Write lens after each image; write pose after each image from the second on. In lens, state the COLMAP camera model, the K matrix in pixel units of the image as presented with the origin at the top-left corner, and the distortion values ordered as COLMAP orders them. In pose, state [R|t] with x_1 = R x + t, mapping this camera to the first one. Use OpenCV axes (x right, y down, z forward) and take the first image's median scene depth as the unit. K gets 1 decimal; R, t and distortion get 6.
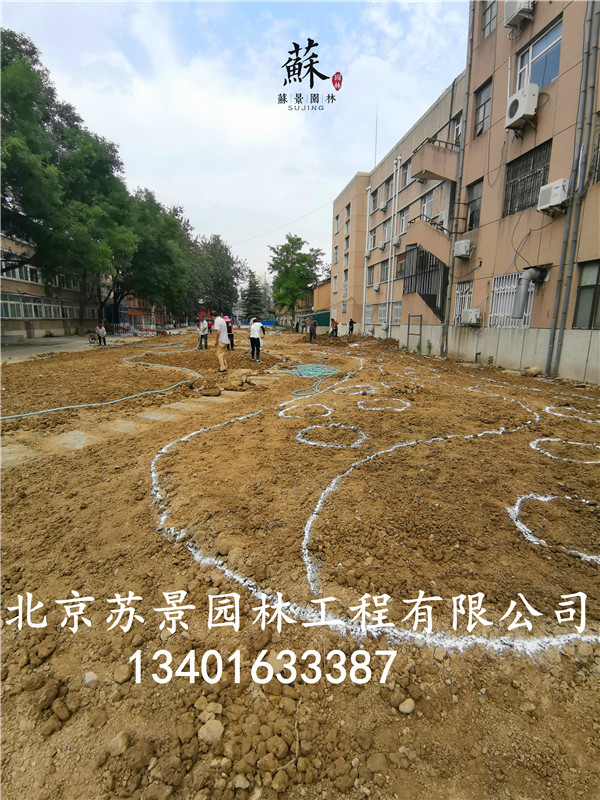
lens RADIAL K [[395.0, 0, 300.0], [0, 395.0, 400.0], [0, 0, 1]] dist [-0.000402, -0.000019]
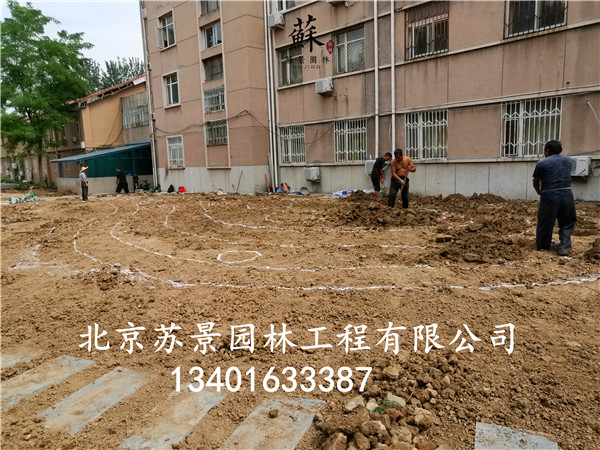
lens RADIAL K [[472.1, 0, 300.0], [0, 472.1, 225.0], [0, 0, 1]] dist [-0.008766, 0.056267]
pose [[0.830829, -0.127399, 0.541750, -0.088754], [0.160119, 0.987006, -0.013453, -0.068976], [-0.532996, 0.097922, 0.840432, 0.319486]]
